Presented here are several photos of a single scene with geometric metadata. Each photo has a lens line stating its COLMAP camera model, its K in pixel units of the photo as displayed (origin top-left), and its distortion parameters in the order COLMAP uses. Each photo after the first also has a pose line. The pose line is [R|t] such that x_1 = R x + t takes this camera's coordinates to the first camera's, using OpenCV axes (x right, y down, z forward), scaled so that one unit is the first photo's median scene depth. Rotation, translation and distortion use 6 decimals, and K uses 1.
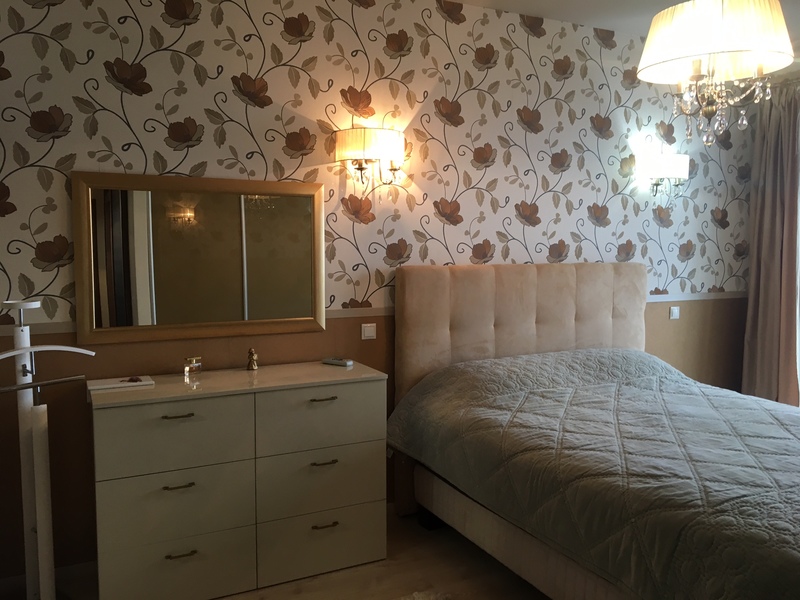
lens RADIAL K [[670.4, 0, 400.0], [0, 670.4, 300.0], [0, 0, 1]] dist [0.073357, -0.109127]
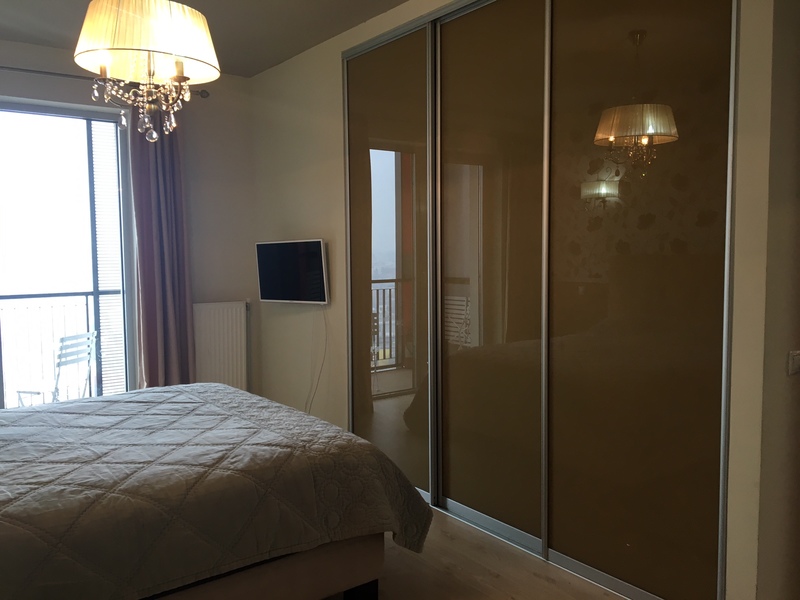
lens RADIAL K [[670.4, 0, 400.0], [0, 670.4, 300.0], [0, 0, 1]] dist [0.073357, -0.109127]
pose [[-0.188247, -0.068801, 0.979709, -0.595692], [0.087009, 0.992453, 0.086414, -0.044858], [-0.978260, 0.101511, -0.180840, 0.761941]]
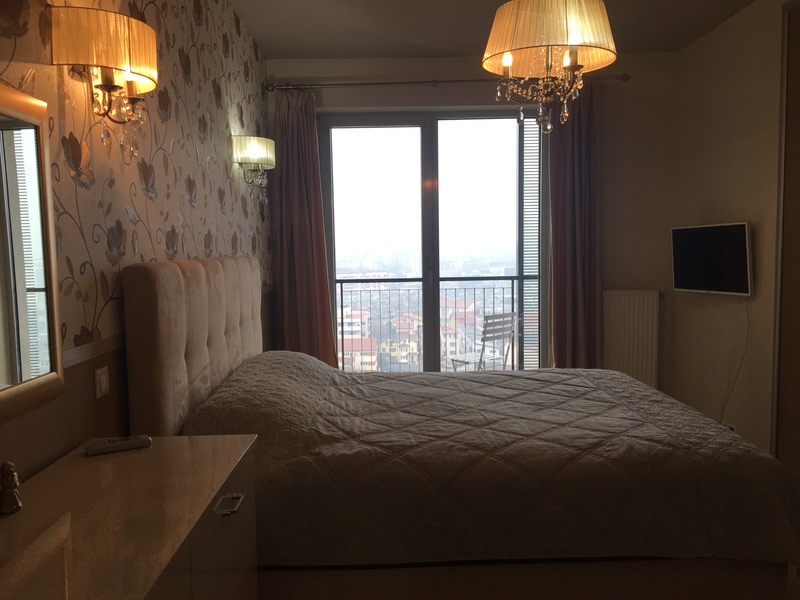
lens RADIAL K [[670.4, 0, 400.0], [0, 670.4, 300.0], [0, 0, 1]] dist [0.073357, -0.109127]
pose [[0.428473, -0.080216, 0.899987, -0.589941], [0.085888, 0.995157, 0.047808, -0.035156], [-0.899463, 0.056813, 0.433288, 0.687873]]
